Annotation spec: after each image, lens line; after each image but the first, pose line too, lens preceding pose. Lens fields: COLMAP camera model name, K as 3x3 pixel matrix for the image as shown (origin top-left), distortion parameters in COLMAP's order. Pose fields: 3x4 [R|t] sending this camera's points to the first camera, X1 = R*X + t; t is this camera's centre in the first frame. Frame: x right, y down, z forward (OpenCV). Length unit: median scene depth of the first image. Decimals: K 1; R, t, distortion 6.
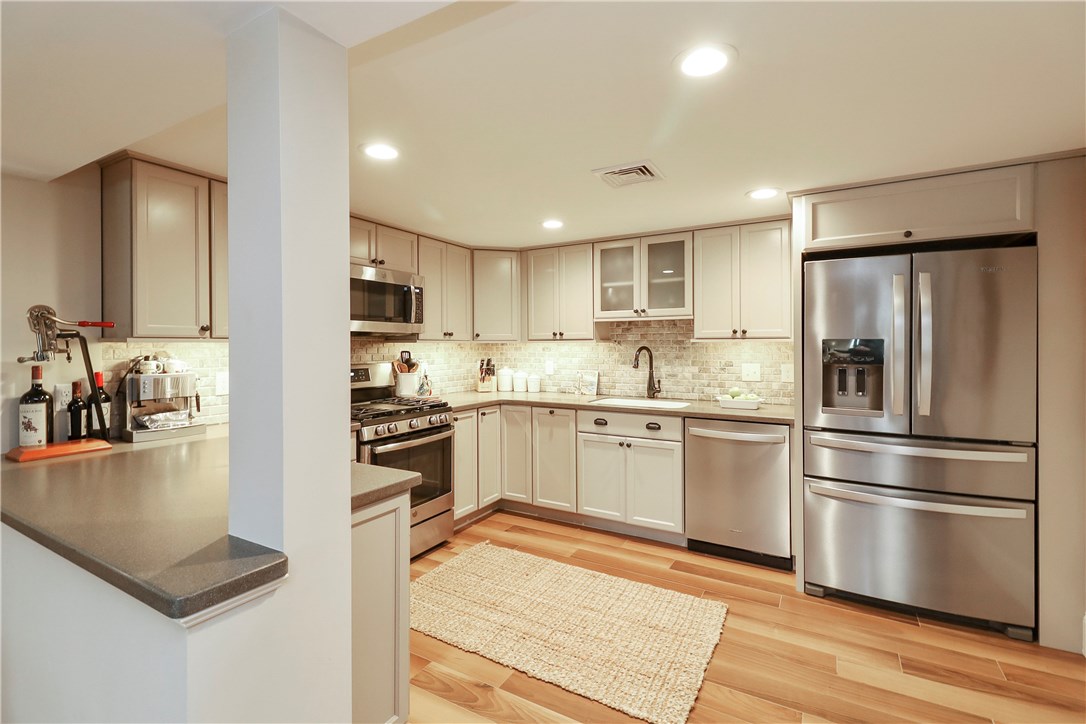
lens RADIAL K [[510.6, 0, 533.1], [0, 510.6, 348.9], [0, 0, 1]] dist [-0.001406, -0.009268]
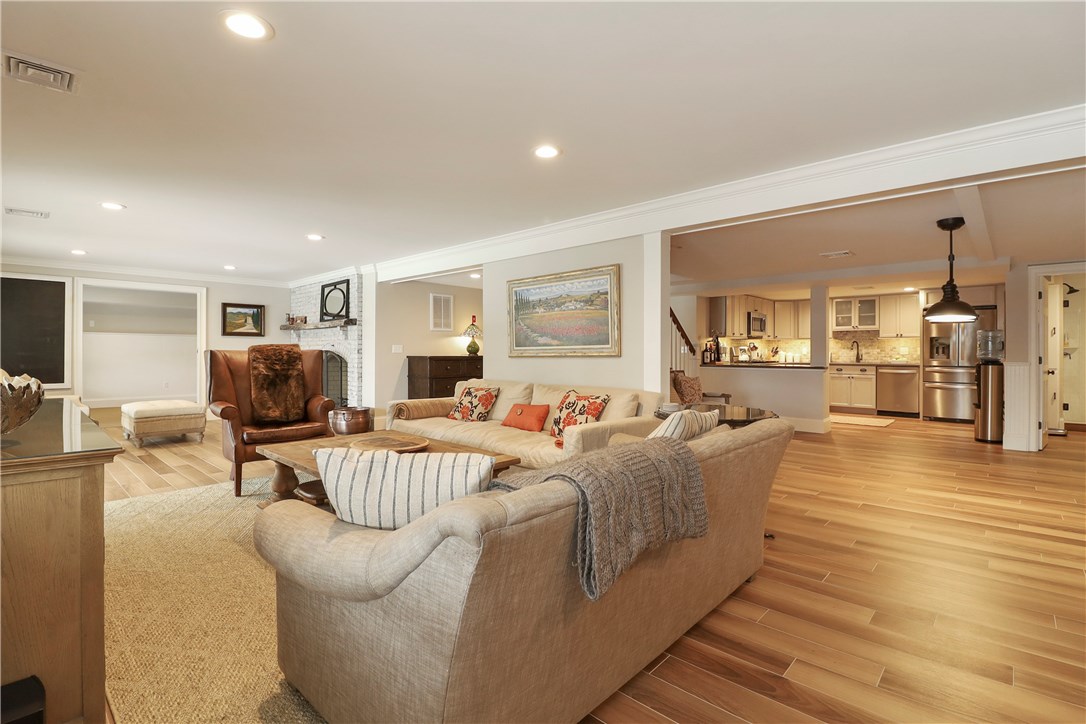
lens RADIAL K [[510.6, 0, 533.1], [0, 510.6, 348.9], [0, 0, 1]] dist [-0.001406, -0.009268]
pose [[0.969846, 0.005127, -0.243664, -0.753648], [-0.006737, 0.999961, -0.005775, 0.063559], [0.243624, 0.007242, 0.969843, -1.917269]]
